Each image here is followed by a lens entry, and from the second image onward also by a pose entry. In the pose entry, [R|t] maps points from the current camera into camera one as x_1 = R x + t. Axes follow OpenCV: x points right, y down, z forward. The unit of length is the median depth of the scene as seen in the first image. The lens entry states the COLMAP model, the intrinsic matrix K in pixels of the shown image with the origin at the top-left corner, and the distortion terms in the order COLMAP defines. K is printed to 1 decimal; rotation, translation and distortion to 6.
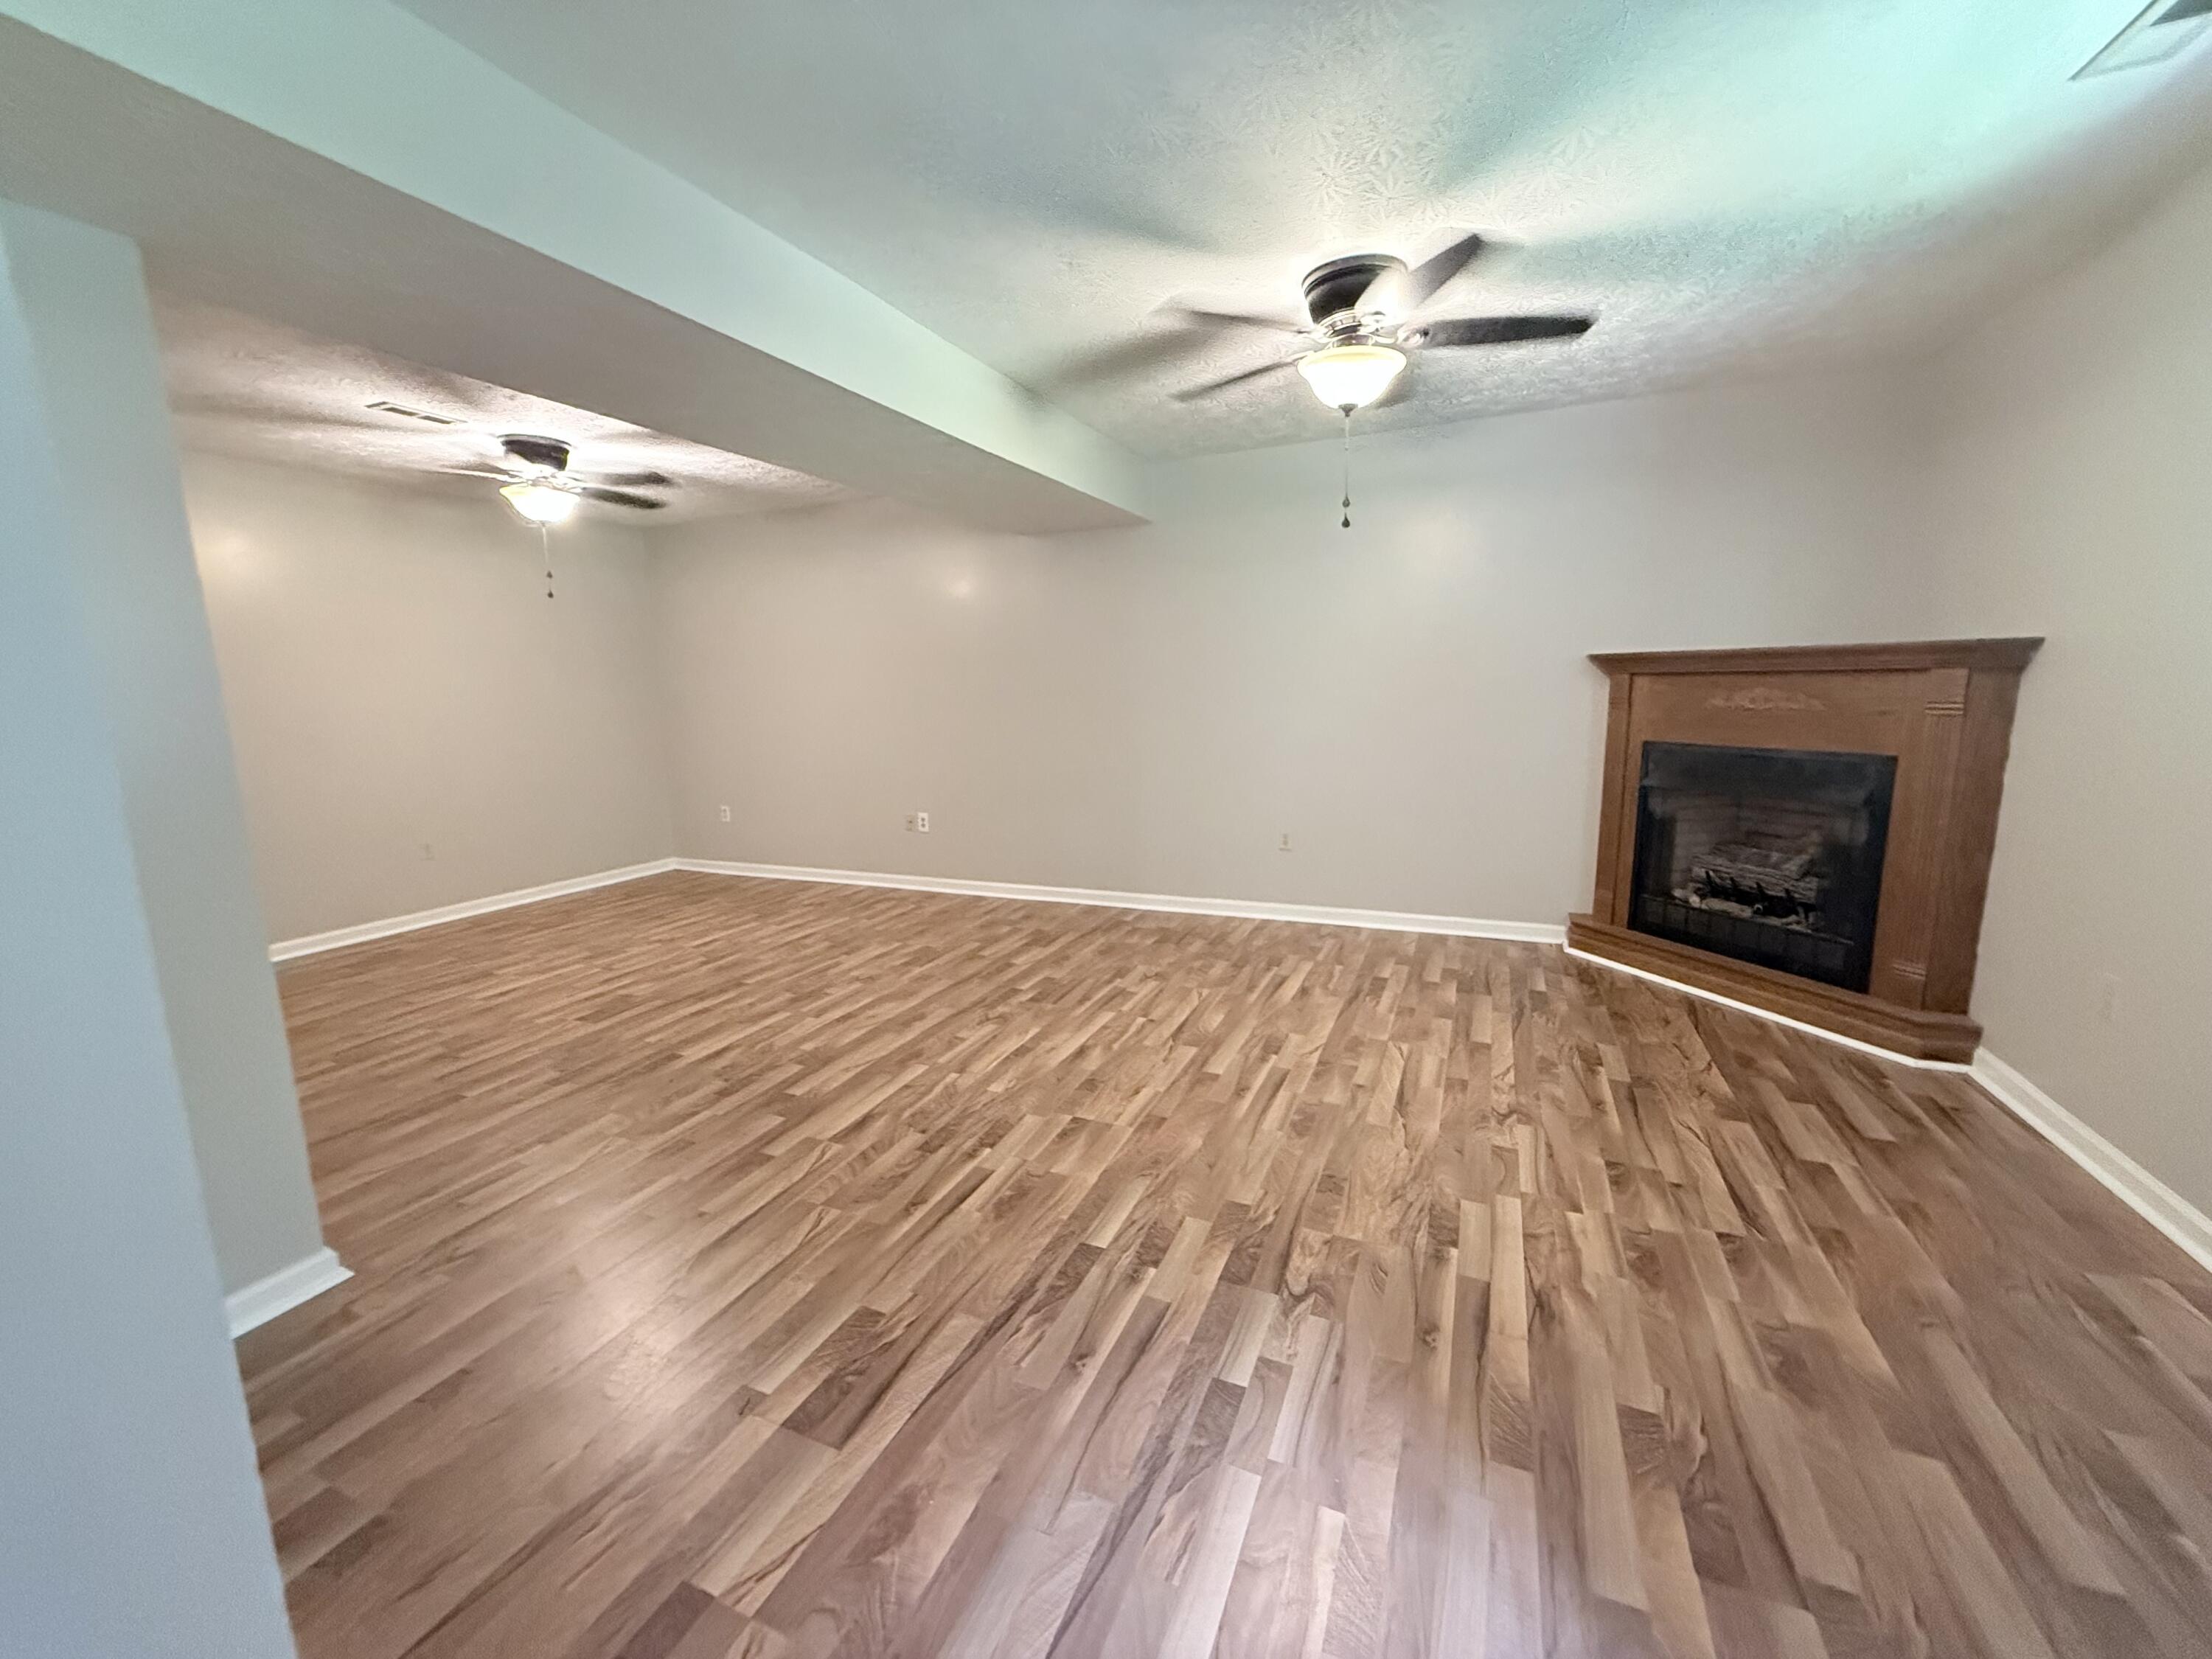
lens RADIAL K [[876.2, 0, 1101.1], [0, 876.2, 832.6], [0, 0, 1]] dist [0.000455, 0.000199]
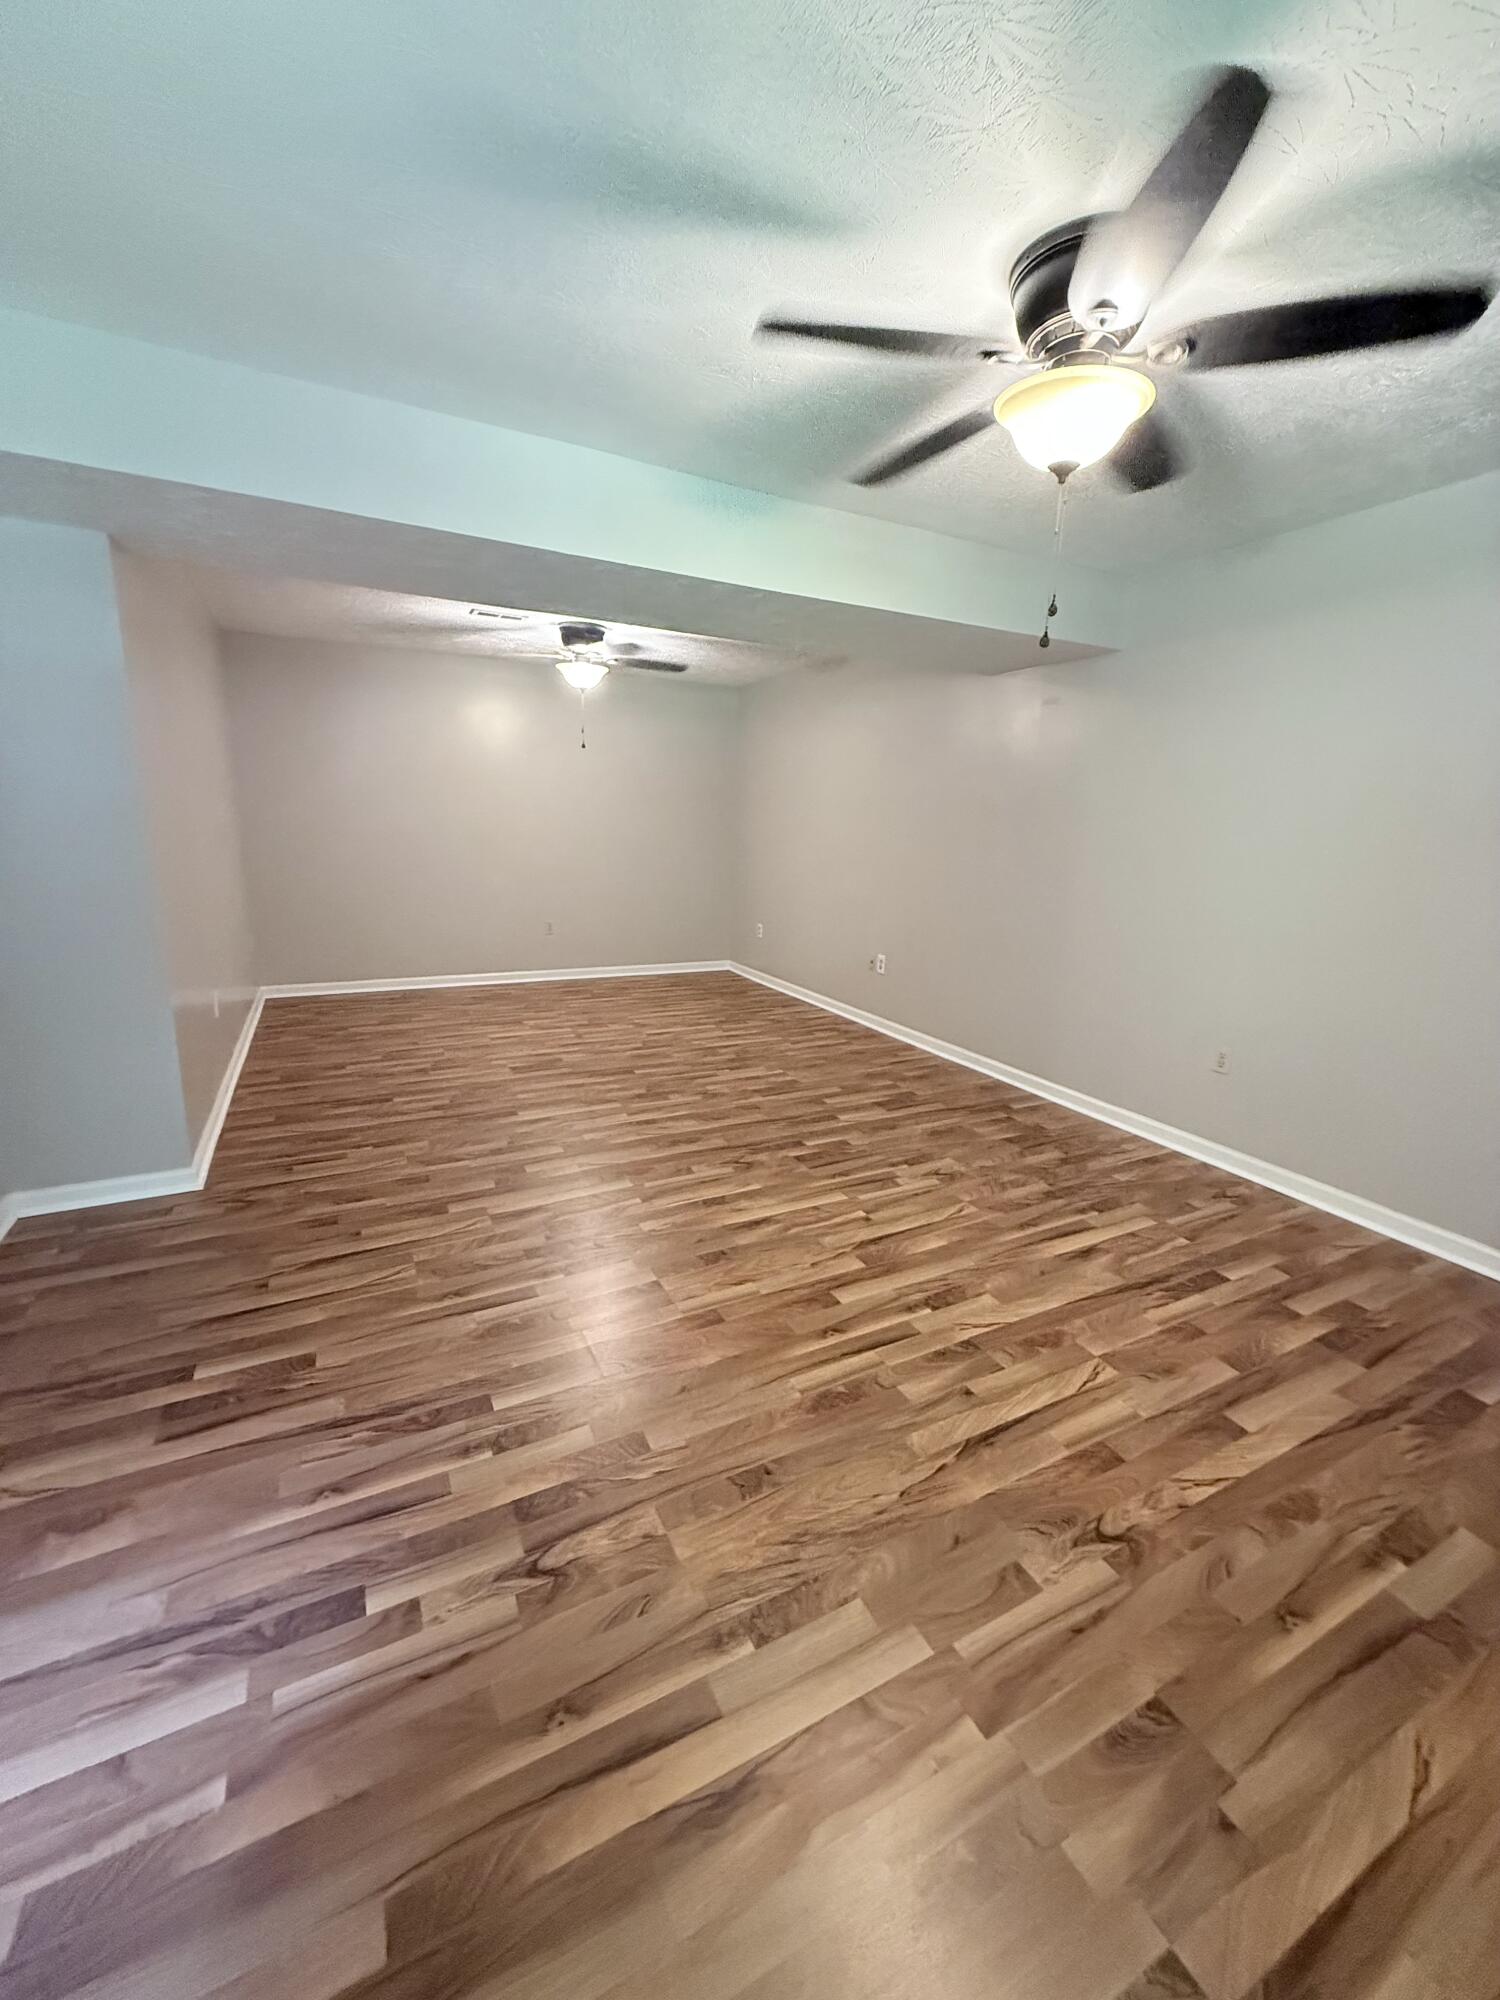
lens RADIAL K [[792.2, 0, 749.6], [0, 792.2, 996.7], [0, 0, 1]] dist [0.000455, 0.000199]
pose [[0.776967, 0.182747, -0.602433, 0.430099], [-0.151691, 0.983091, 0.102579, -0.080068], [0.610993, 0.011683, 0.791550, 0.283662]]
